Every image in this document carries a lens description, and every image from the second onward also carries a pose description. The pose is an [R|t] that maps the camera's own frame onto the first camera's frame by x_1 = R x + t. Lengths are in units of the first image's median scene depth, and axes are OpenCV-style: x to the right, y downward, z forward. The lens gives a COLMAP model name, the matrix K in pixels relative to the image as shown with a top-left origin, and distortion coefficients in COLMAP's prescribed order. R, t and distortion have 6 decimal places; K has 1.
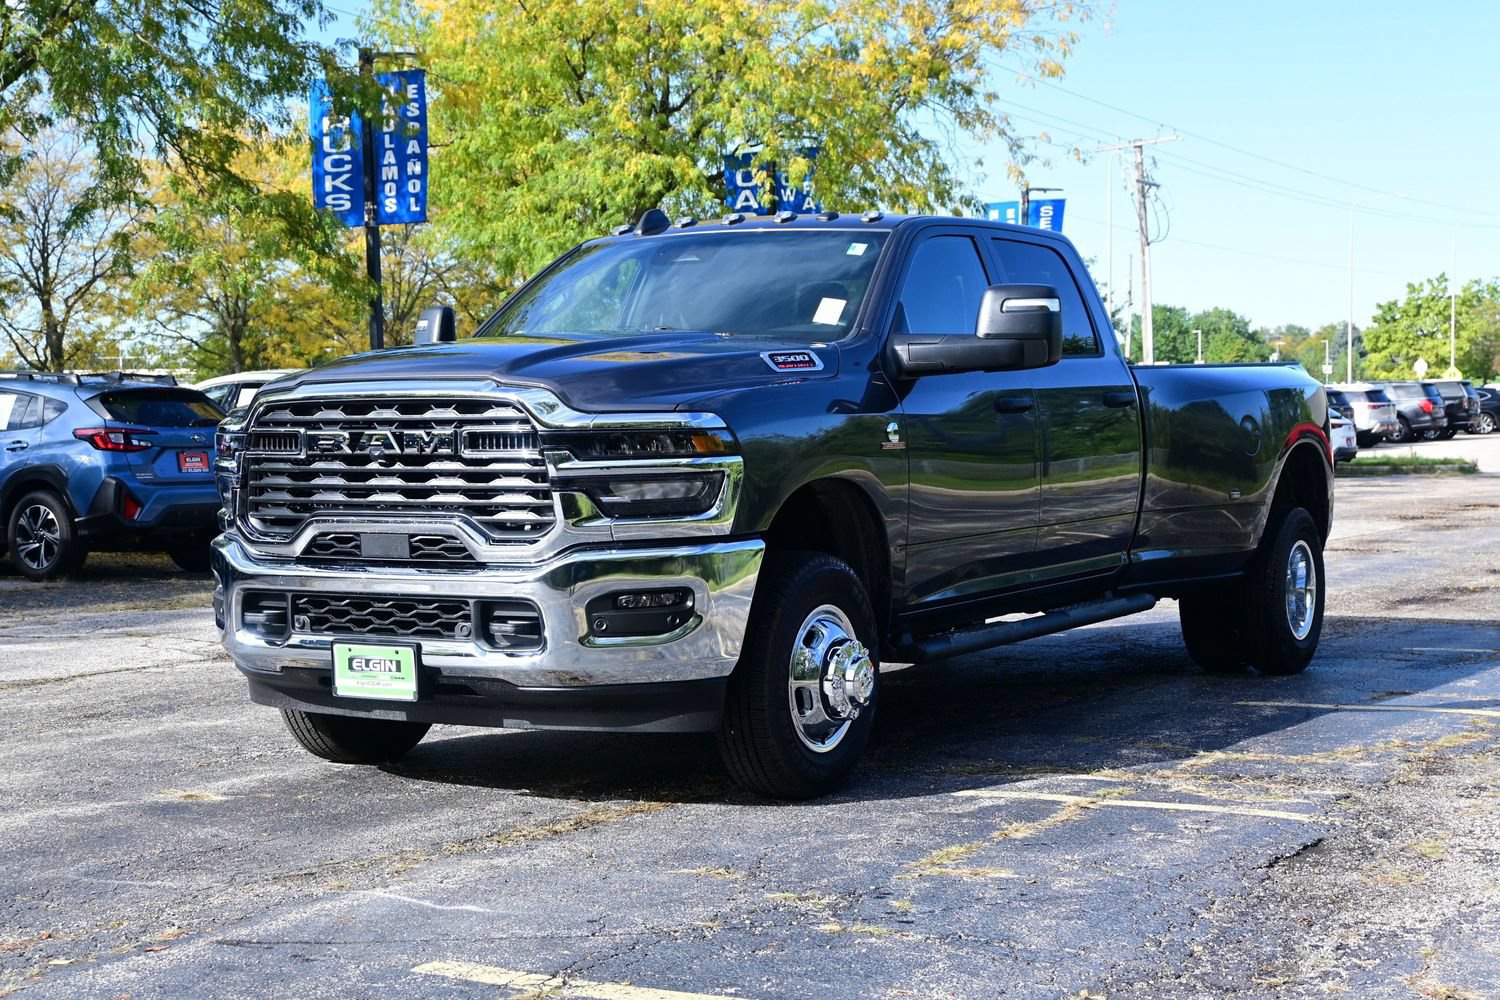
lens RADIAL K [[2342.6, 0, 750.0], [0, 2342.6, 500.0], [0, 0, 1]] dist [0.023071, -0.054620]
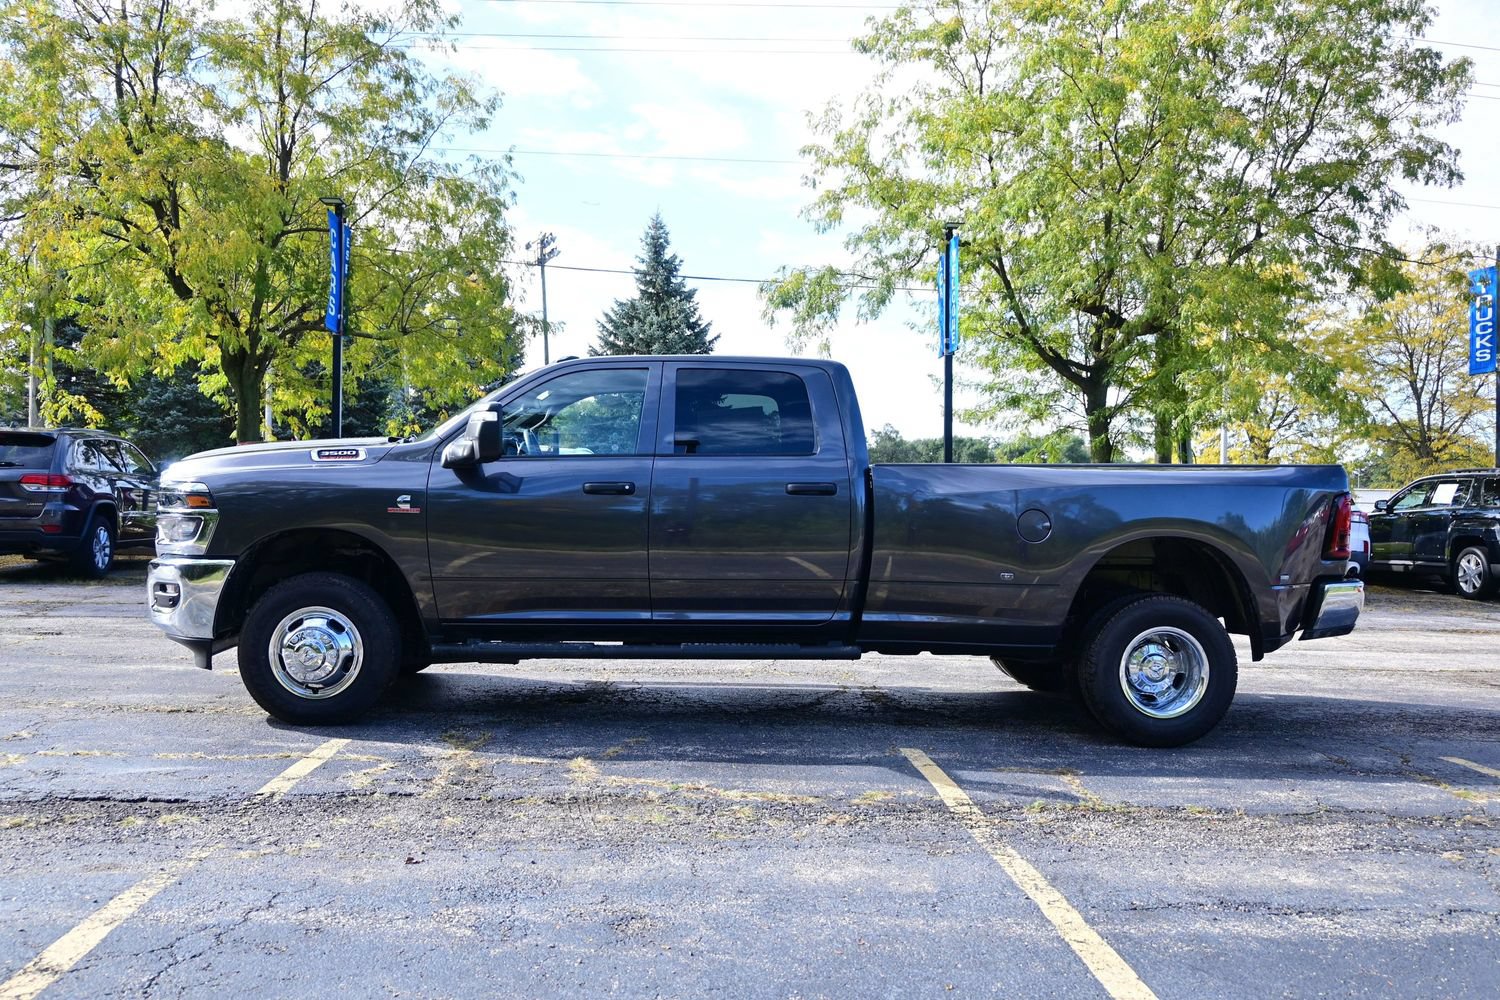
lens RADIAL K [[1309.4, 0, 750.0], [0, 1309.4, 500.0], [0, 0, 1]] dist [-0.009084, -0.001781]
pose [[0.562416, 0.029115, -0.826341, 0.940015], [-0.056704, 0.998385, -0.003417, -0.041896], [0.824908, 0.048779, 0.563159, 0.741029]]
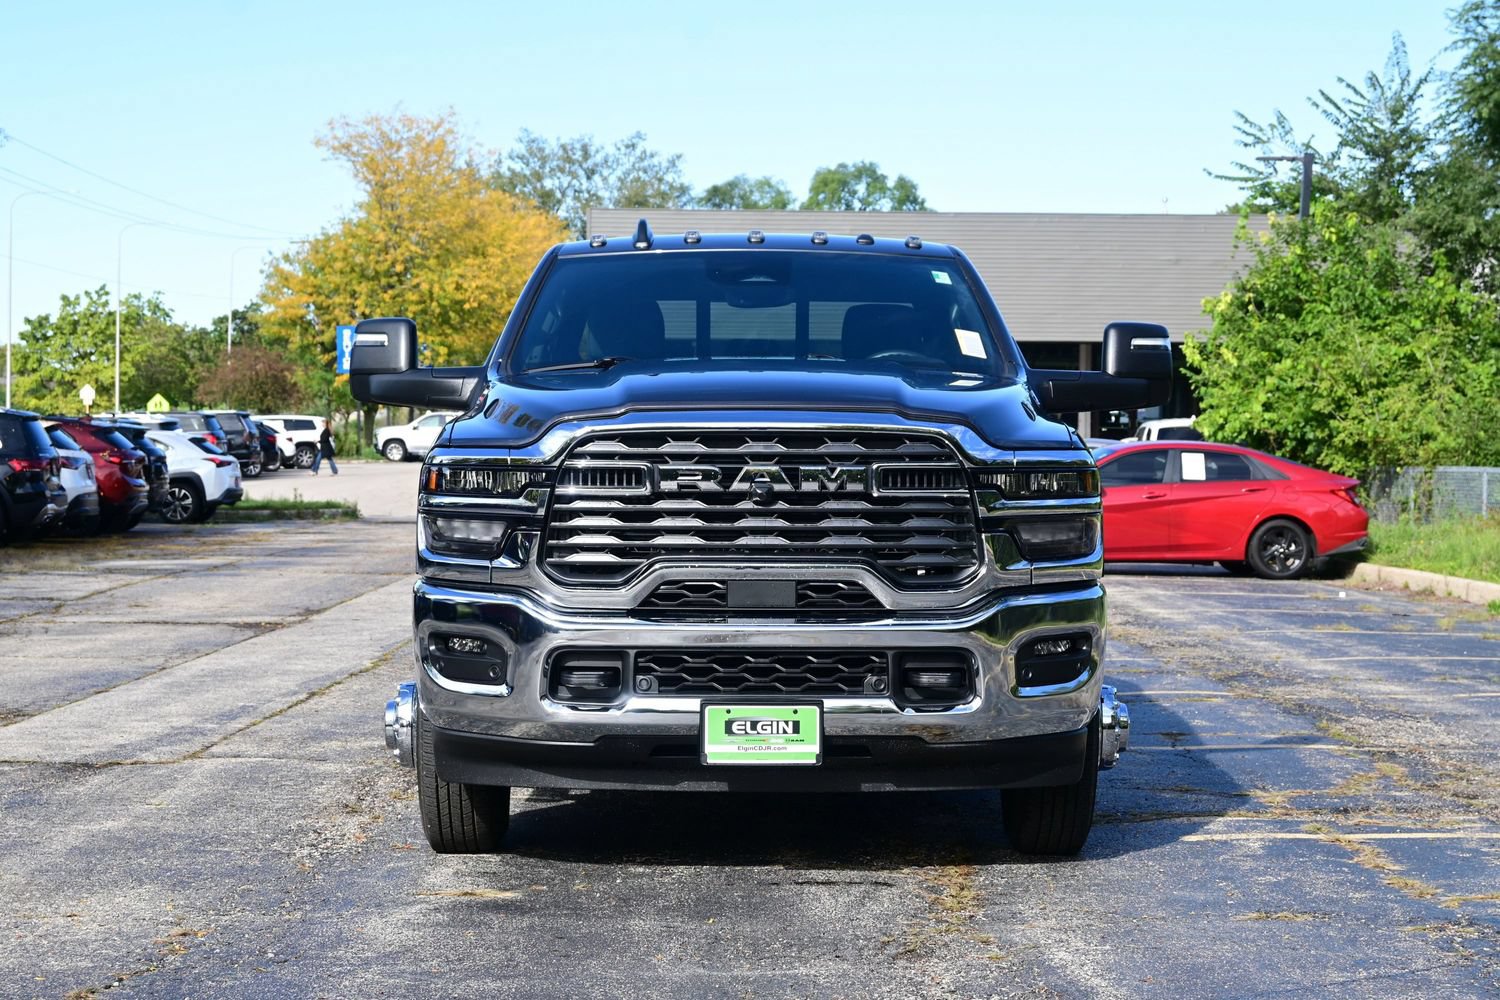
lens RADIAL K [[2806.9, 0, 750.0], [0, 2806.9, 500.0], [0, 0, 1]] dist [-0.017265, -0.075506]
pose [[0.863984, 0.003818, 0.503505, -0.670467], [0.005388, 0.999844, -0.016827, 0.001488], [-0.503491, 0.017251, 0.863828, 0.070943]]
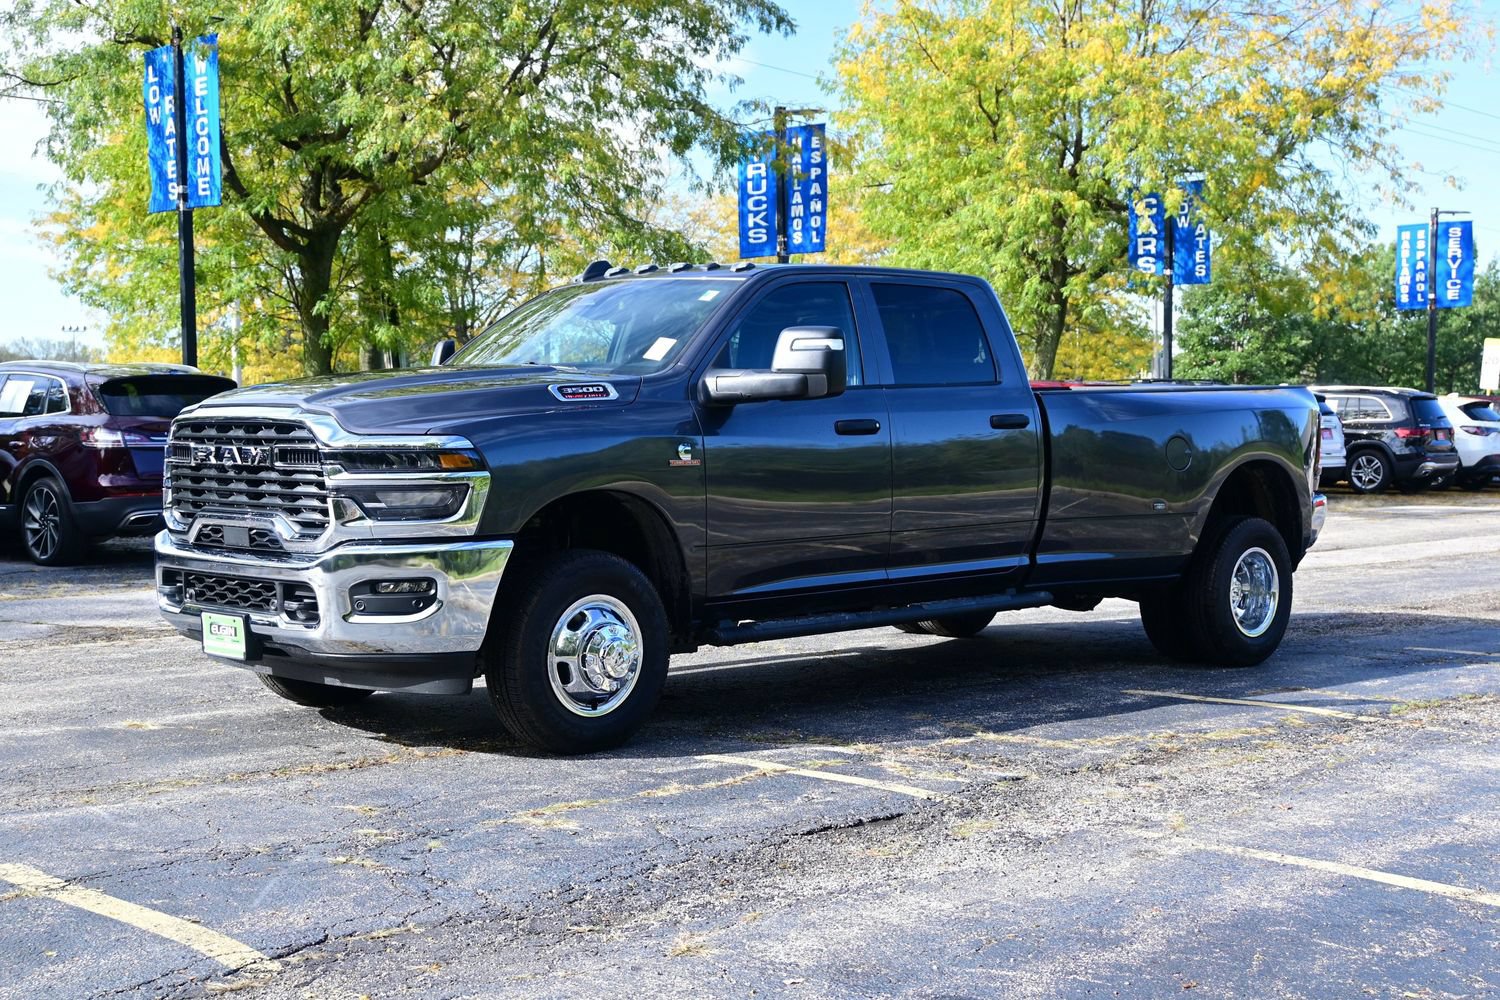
lens RADIAL K [[2004.6, 0, 750.0], [0, 2004.6, 500.0], [0, 0, 1]] dist [0.000335, -0.019581]
pose [[0.964198, 0.022859, -0.264196, 0.382037], [-0.020140, 0.999713, 0.012996, -0.019096], [0.264417, -0.007210, 0.964382, 0.025429]]
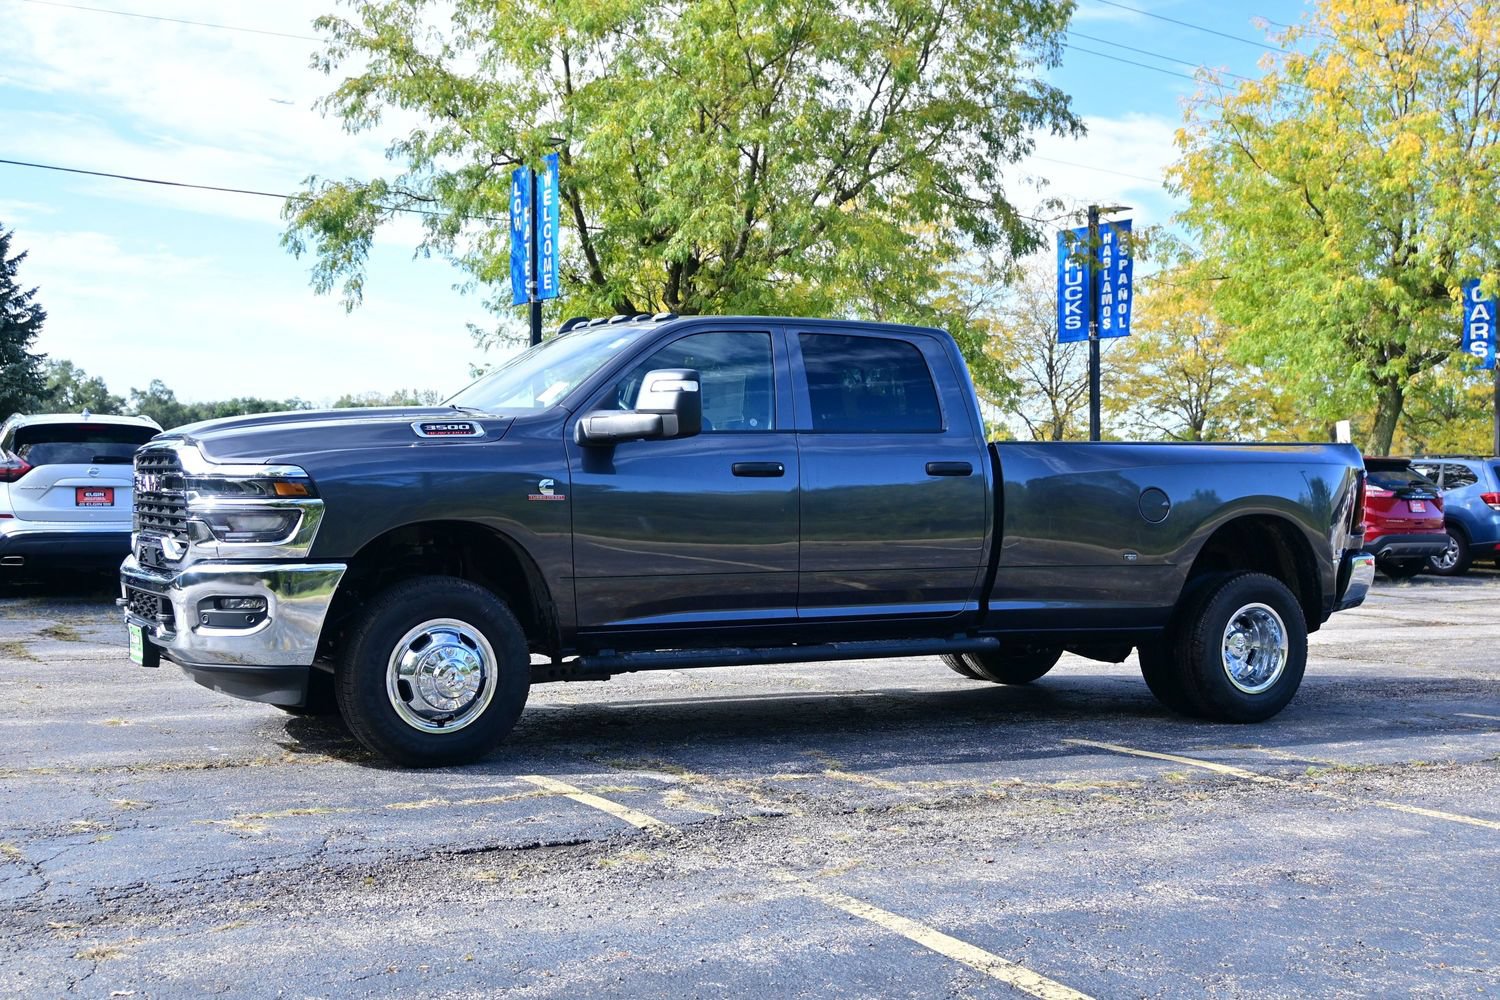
lens RADIAL K [[1734.4, 0, 750.0], [0, 1734.4, 500.0], [0, 0, 1]] dist [-0.002435, -0.029769]
pose [[0.862724, 0.027219, -0.504943, 0.659971], [-0.041277, 0.999009, -0.016672, -0.011262], [0.503988, 0.035226, 0.862992, 0.261488]]
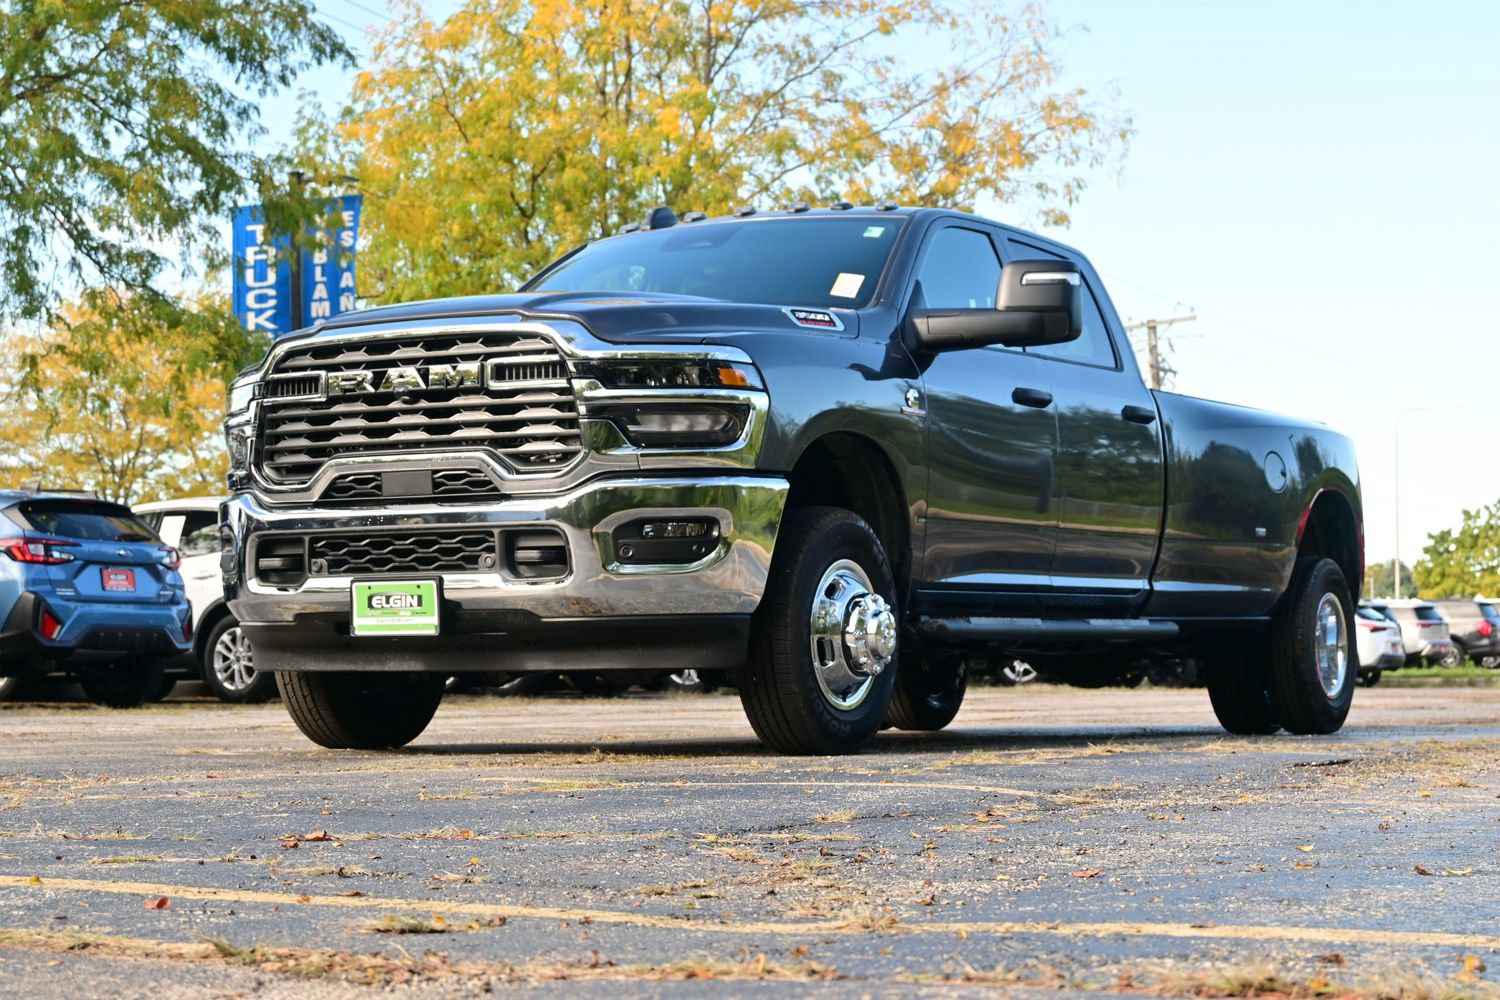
lens RADIAL K [[2738.9, 0, 750.0], [0, 2738.9, 500.0], [0, 0, 1]] dist [0.009408, 0.131309]
pose [[0.999823, 0.006707, 0.017598, -0.029226], [-0.004983, 0.995345, -0.096243, 0.131778], [-0.018162, 0.096138, 0.995202, -0.152298]]
